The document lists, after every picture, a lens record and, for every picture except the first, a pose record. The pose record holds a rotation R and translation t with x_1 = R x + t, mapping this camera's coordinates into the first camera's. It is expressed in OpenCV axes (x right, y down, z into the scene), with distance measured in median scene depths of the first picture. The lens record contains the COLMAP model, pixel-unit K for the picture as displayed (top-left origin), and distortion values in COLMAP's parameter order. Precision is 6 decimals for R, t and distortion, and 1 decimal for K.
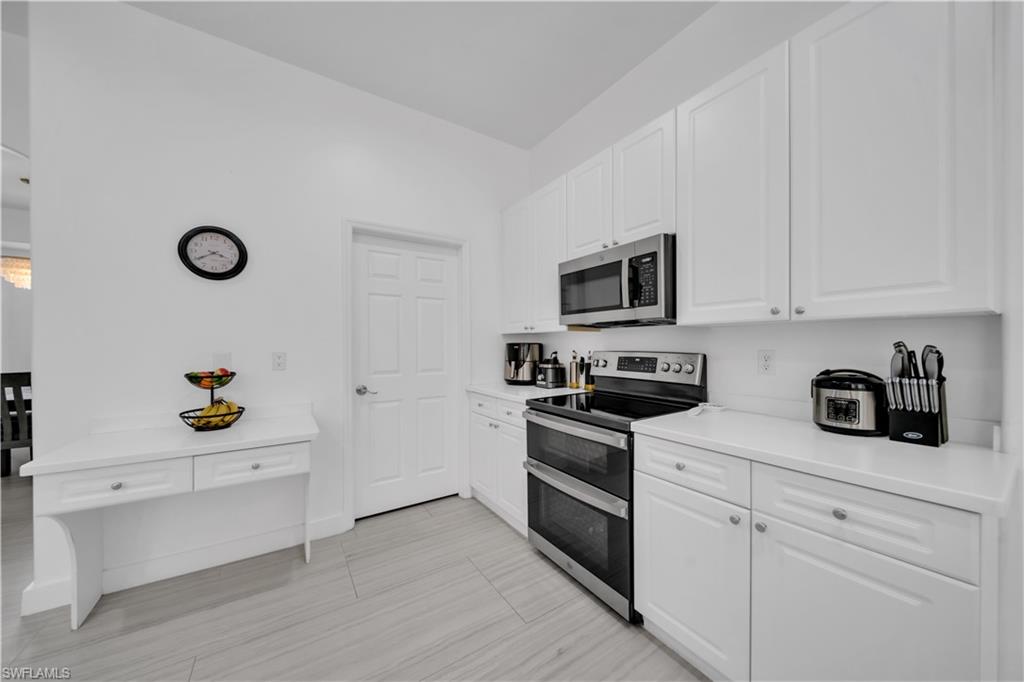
lens RADIAL K [[355.1, 0, 515.6], [0, 355.1, 344.6], [0, 0, 1]] dist [-0.000199, -0.000008]
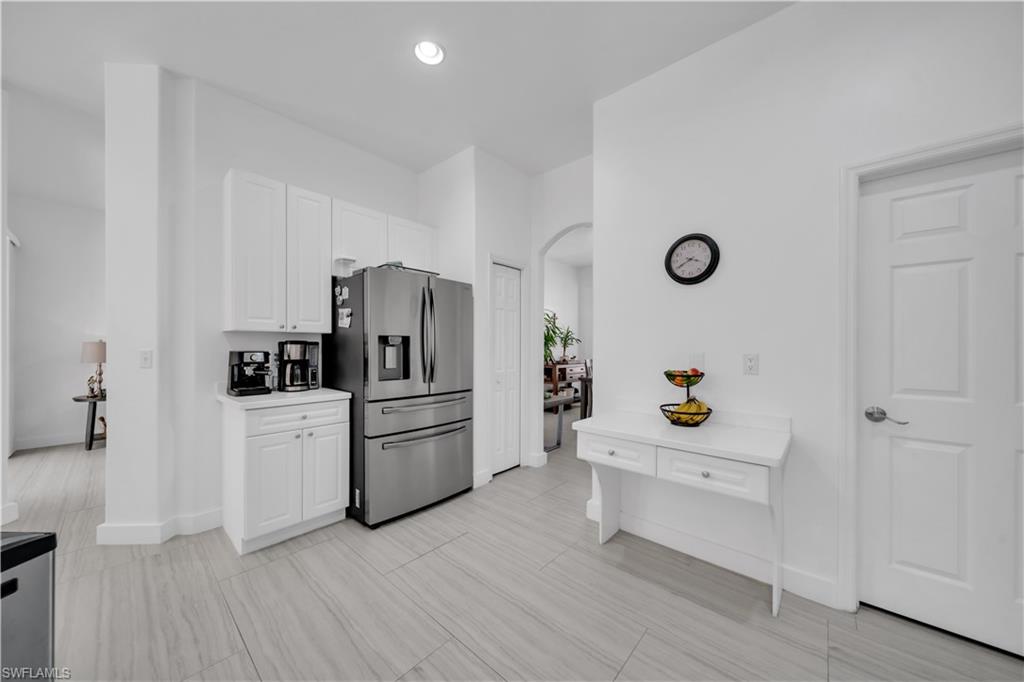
lens RADIAL K [[355.1, 0, 517.3], [0, 355.1, 346.9], [0, 0, 1]] dist [-0.000199, -0.000008]
pose [[0.270015, 0.004496, -0.962846, 0.033466], [-0.004952, 0.999982, 0.003280, 0.002982], [0.962843, 0.003882, 0.270032, 0.223518]]
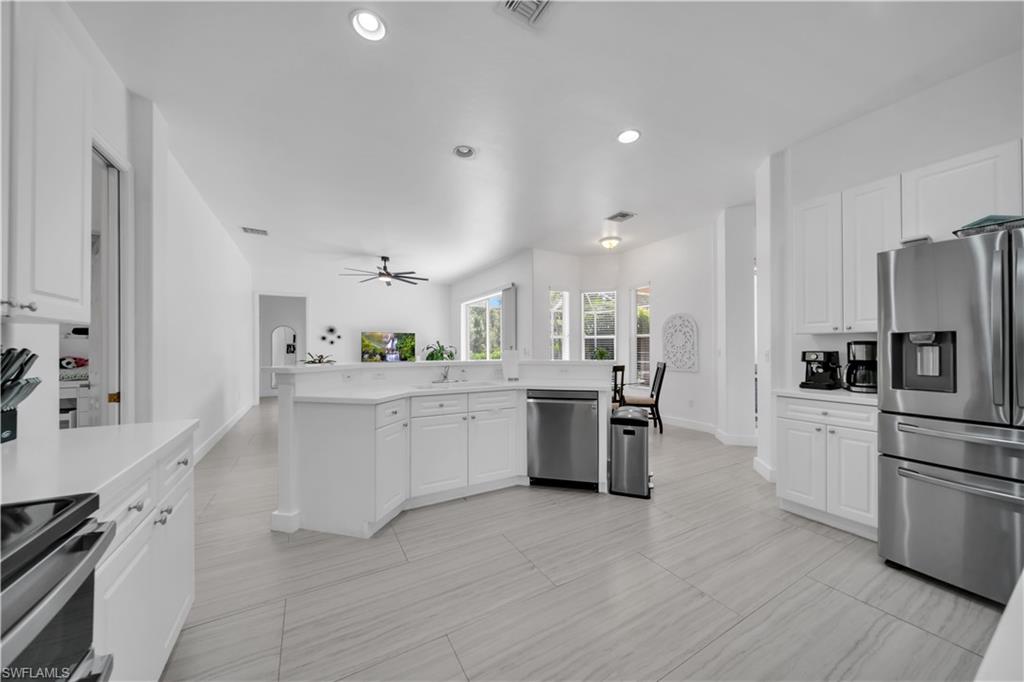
lens RADIAL K [[355.1, 0, 516.5], [0, 355.1, 343.9], [0, 0, 1]] dist [-0.000199, -0.000008]
pose [[-0.998087, 0.005080, 0.061609, -0.284256], [0.004442, 0.999935, -0.010476, 0.006802], [-0.061658, -0.010182, -0.998045, 1.181946]]
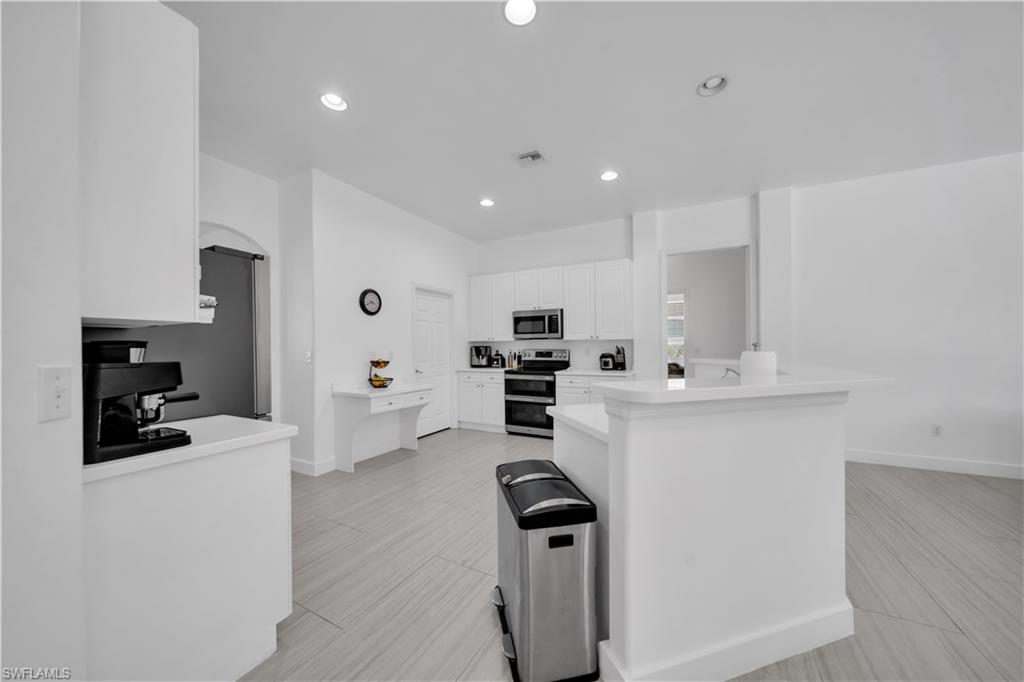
lens RADIAL K [[355.1, 0, 513.9], [0, 355.1, 347.2], [0, 0, 1]] dist [-0.000199, -0.000008]
pose [[0.876019, -0.004188, 0.482259, -1.154825], [0.004157, 0.999991, 0.001132, -0.000365], [-0.482259, 0.001013, 0.876028, -1.203080]]
